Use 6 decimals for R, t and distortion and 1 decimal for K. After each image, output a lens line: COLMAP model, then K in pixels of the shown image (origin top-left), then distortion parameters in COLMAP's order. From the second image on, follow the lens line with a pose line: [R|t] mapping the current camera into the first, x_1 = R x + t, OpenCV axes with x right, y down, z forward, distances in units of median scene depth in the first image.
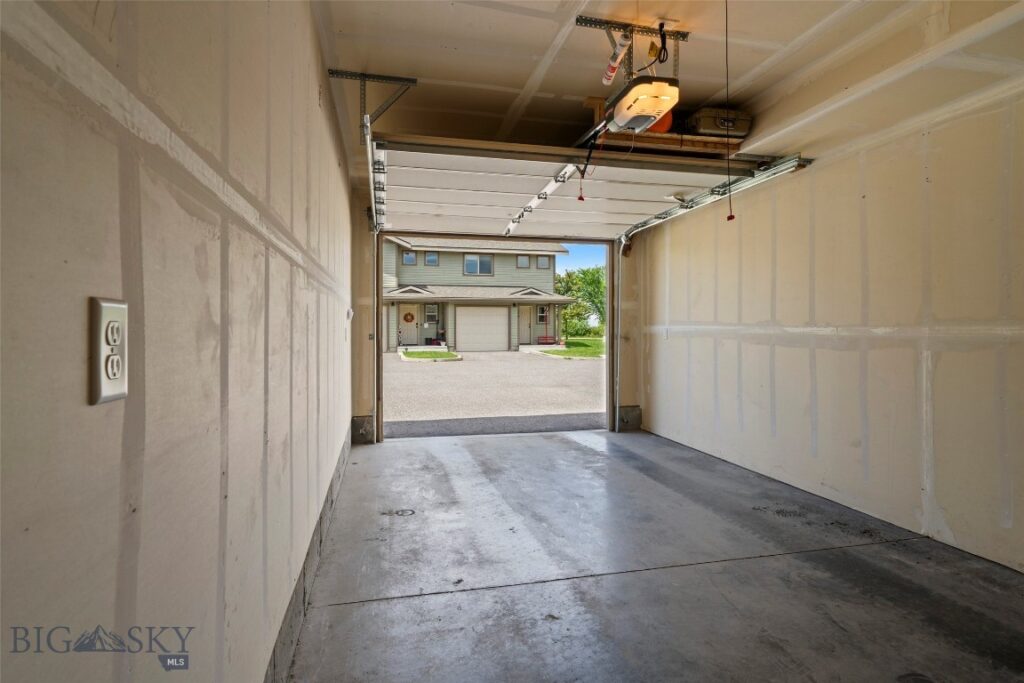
lens RADIAL K [[521.9, 0, 509.9], [0, 521.9, 336.0], [0, 0, 1]] dist [0.000857, -0.000621]
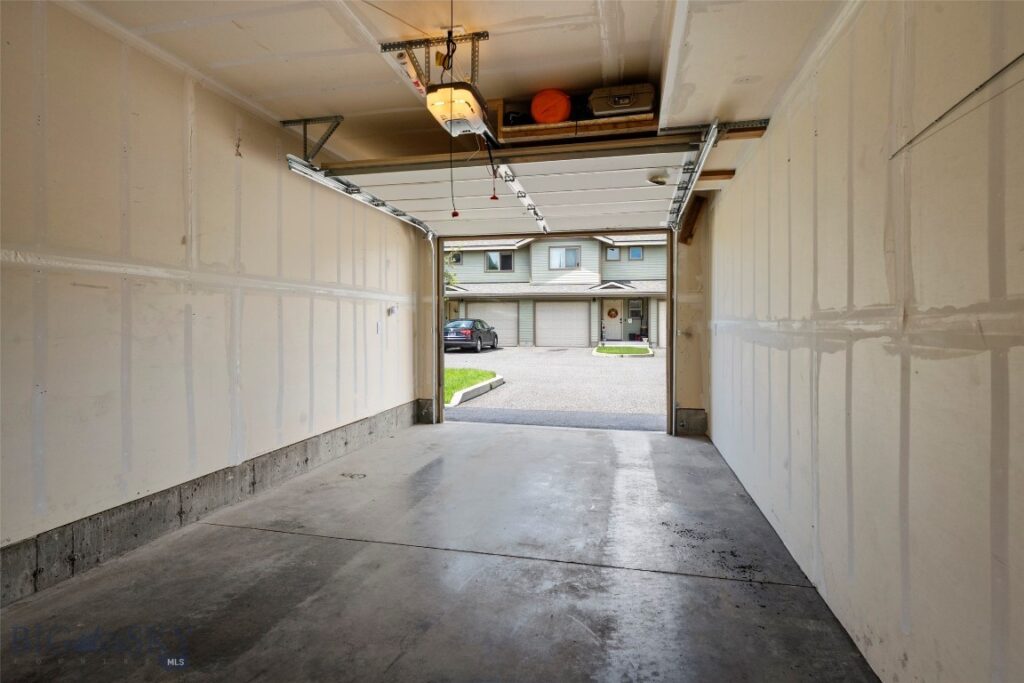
lens RADIAL K [[521.9, 0, 512.3], [0, 521.9, 336.0], [0, 0, 1]] dist [0.000857, -0.000621]
pose [[0.898461, 0.012099, -0.438886, 0.353363], [-0.008475, 0.999912, 0.010217, 0.000536], [0.438971, -0.005460, 0.898485, 0.045018]]
